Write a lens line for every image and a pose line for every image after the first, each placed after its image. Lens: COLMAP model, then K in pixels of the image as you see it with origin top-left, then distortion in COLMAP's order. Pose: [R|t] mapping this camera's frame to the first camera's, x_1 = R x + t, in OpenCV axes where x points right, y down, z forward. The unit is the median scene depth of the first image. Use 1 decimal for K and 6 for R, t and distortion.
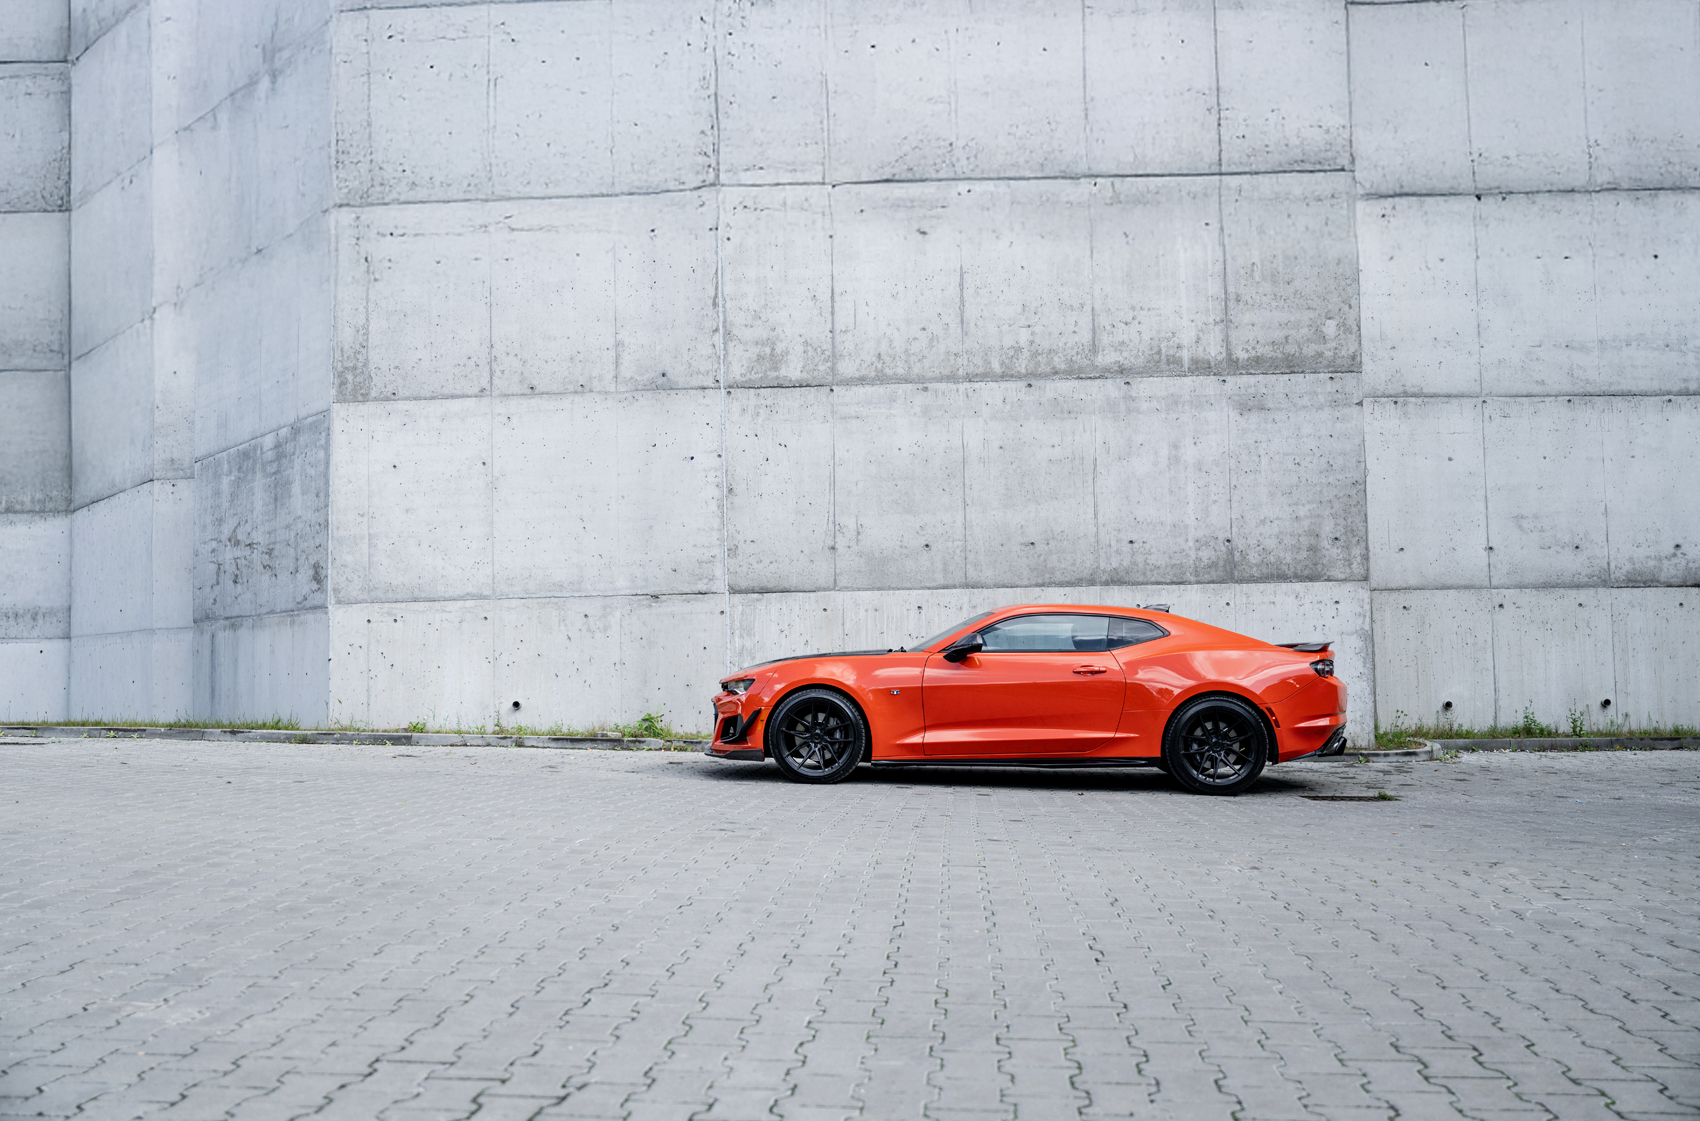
lens RADIAL K [[1504.4, 0, 855.3], [0, 1504.4, 566.9], [0, 0, 1]] dist [-0.010432, 0.019122]
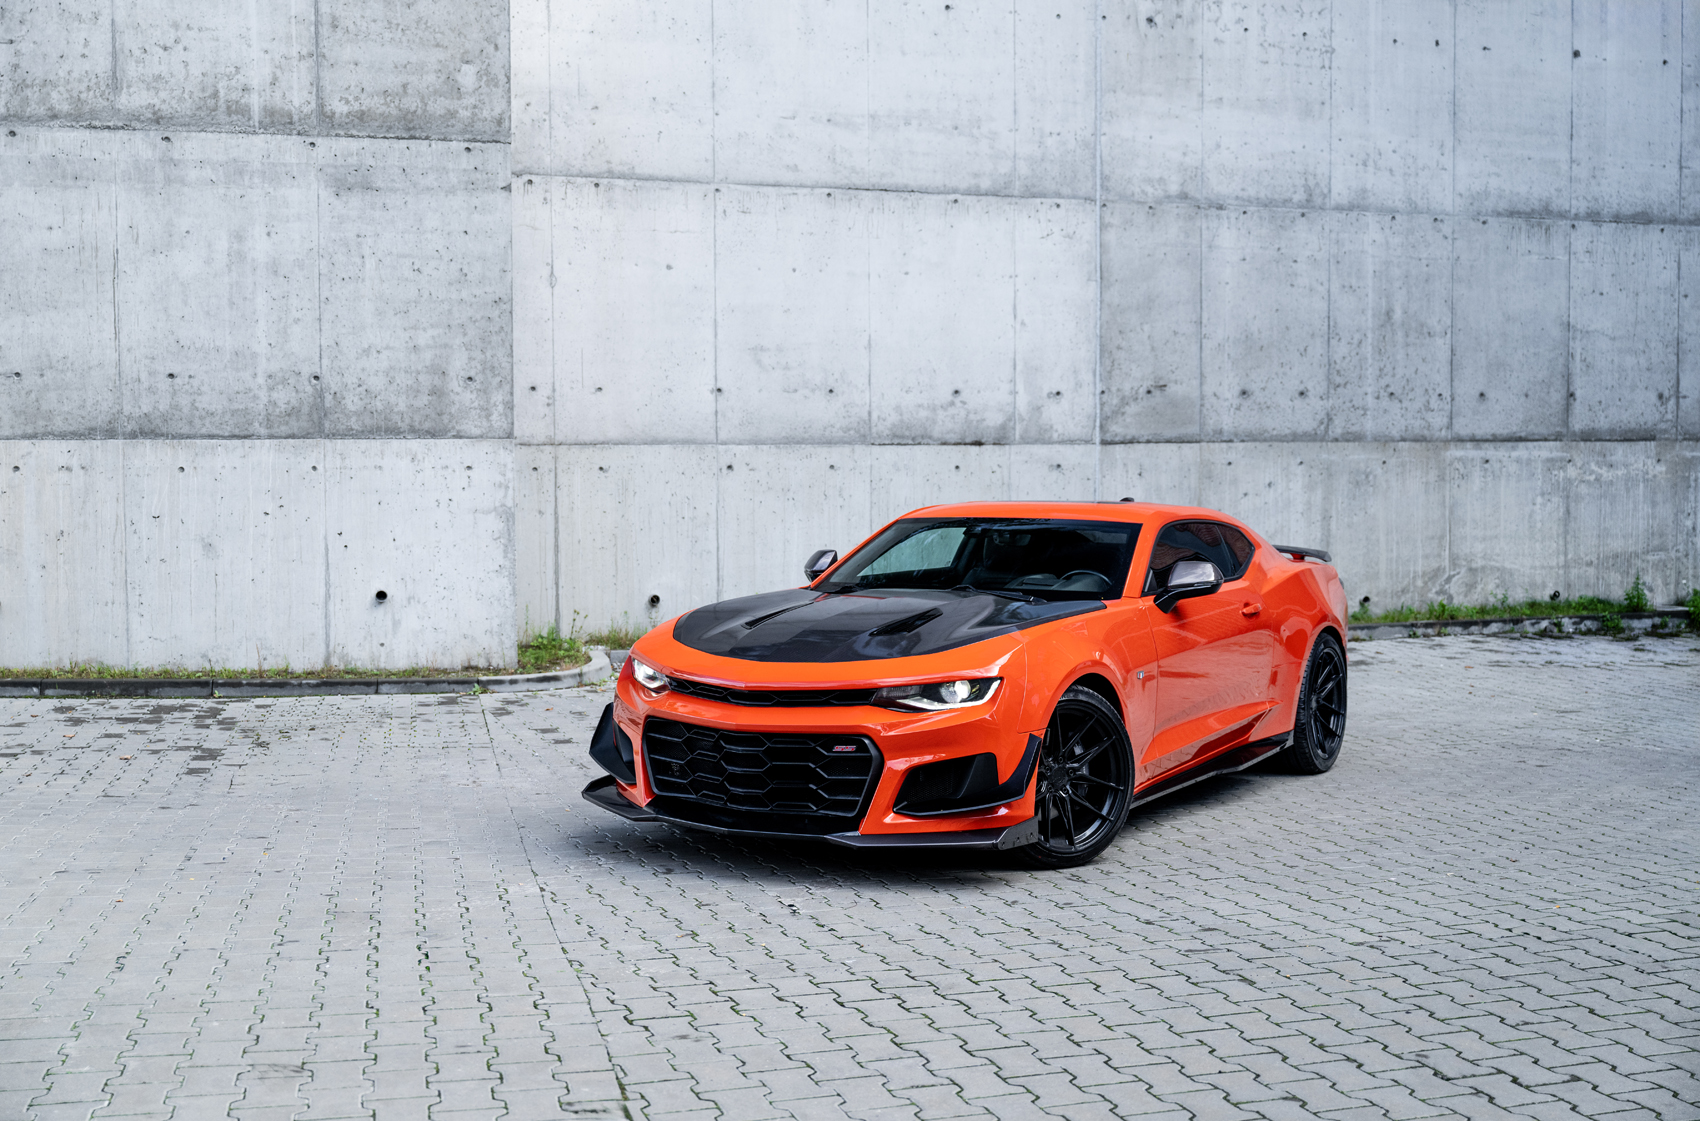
lens RADIAL K [[1939.5, 0, 857.3], [0, 1939.5, 560.8], [0, 0, 1]] dist [0.001658, 0.000000]
pose [[0.955023, -0.004522, 0.296496, 0.217015], [-0.029199, 0.993590, 0.109204, -0.037948], [-0.295090, -0.112950, 0.948770, 0.060080]]
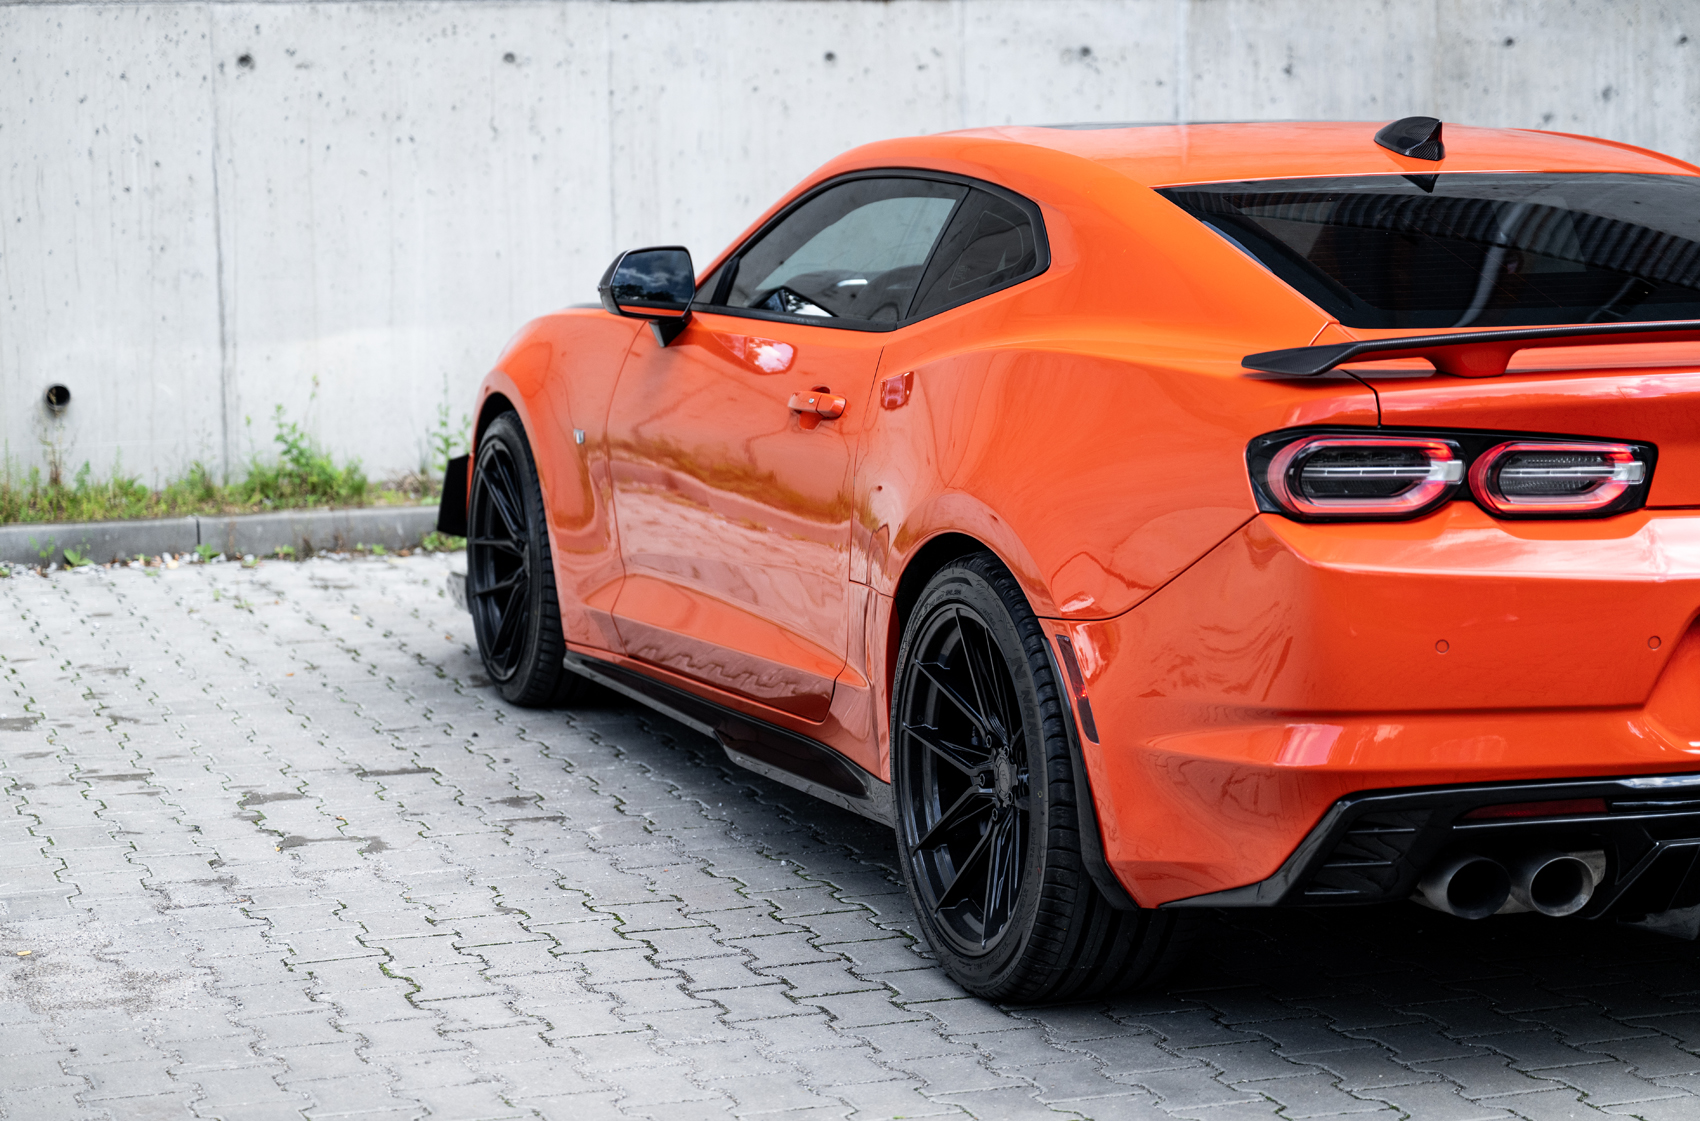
lens RADIAL K [[3566.3, 0, 858.1], [0, 3566.3, 550.4], [0, 0, 1]] dist [0.003565, 0.000000]
pose [[0.955588, -0.037855, 0.292265, 0.358403], [-0.019224, 0.981597, 0.189993, -0.016761], [-0.294079, -0.187173, 0.937275, 0.300756]]
